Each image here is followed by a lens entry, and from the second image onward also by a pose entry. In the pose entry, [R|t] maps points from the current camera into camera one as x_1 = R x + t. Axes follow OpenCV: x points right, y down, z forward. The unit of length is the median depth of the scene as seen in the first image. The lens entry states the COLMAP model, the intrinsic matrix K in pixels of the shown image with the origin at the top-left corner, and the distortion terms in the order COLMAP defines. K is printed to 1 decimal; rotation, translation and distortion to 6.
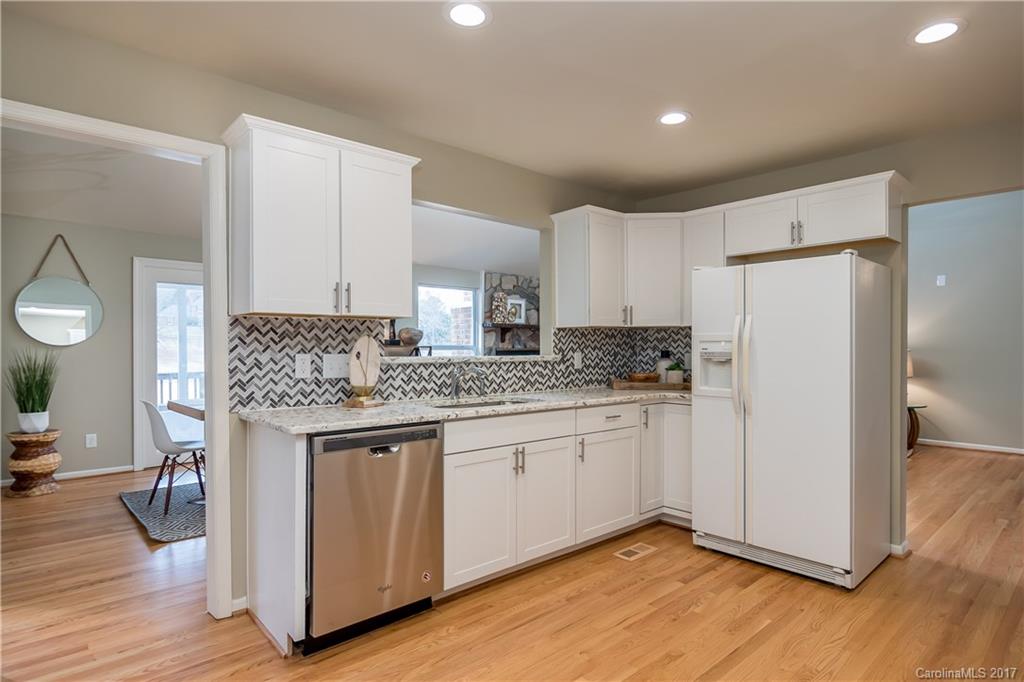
lens RADIAL K [[557.0, 0, 512.0], [0, 557.0, 341.0], [0, 0, 1]] dist [-0.001002, -0.000844]
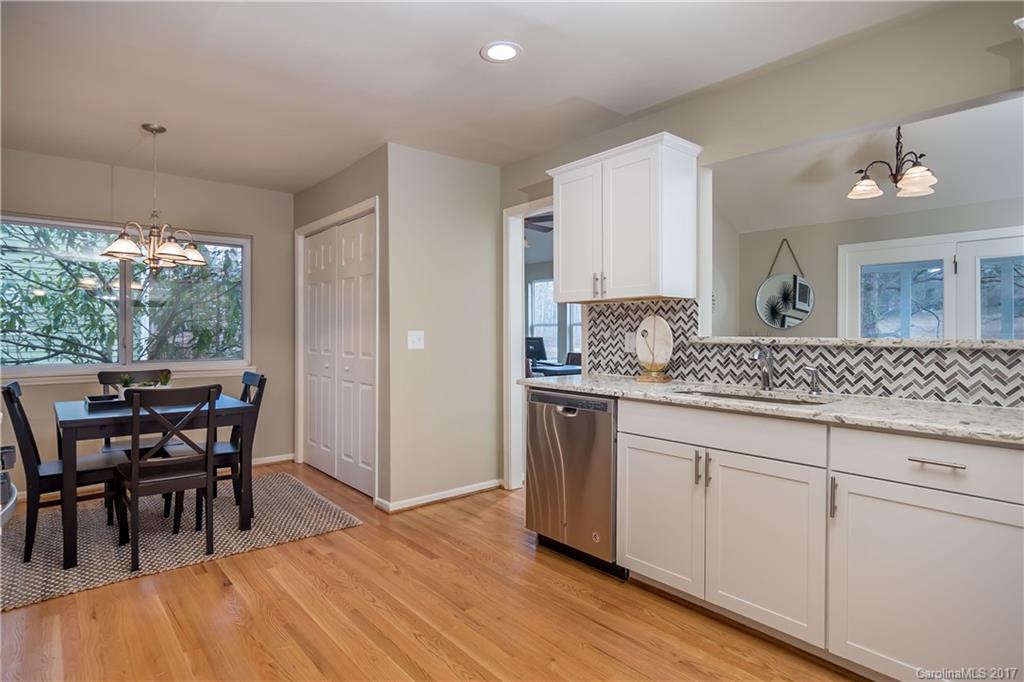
lens RADIAL K [[557.0, 0, 512.0], [0, 557.0, 341.0], [0, 0, 1]] dist [-0.001002, -0.000844]
pose [[-0.038576, 0.015298, -0.999139, 0.804636], [0.009904, 0.999840, 0.014926, 0.020977], [0.999207, -0.009320, -0.038721, 0.764523]]
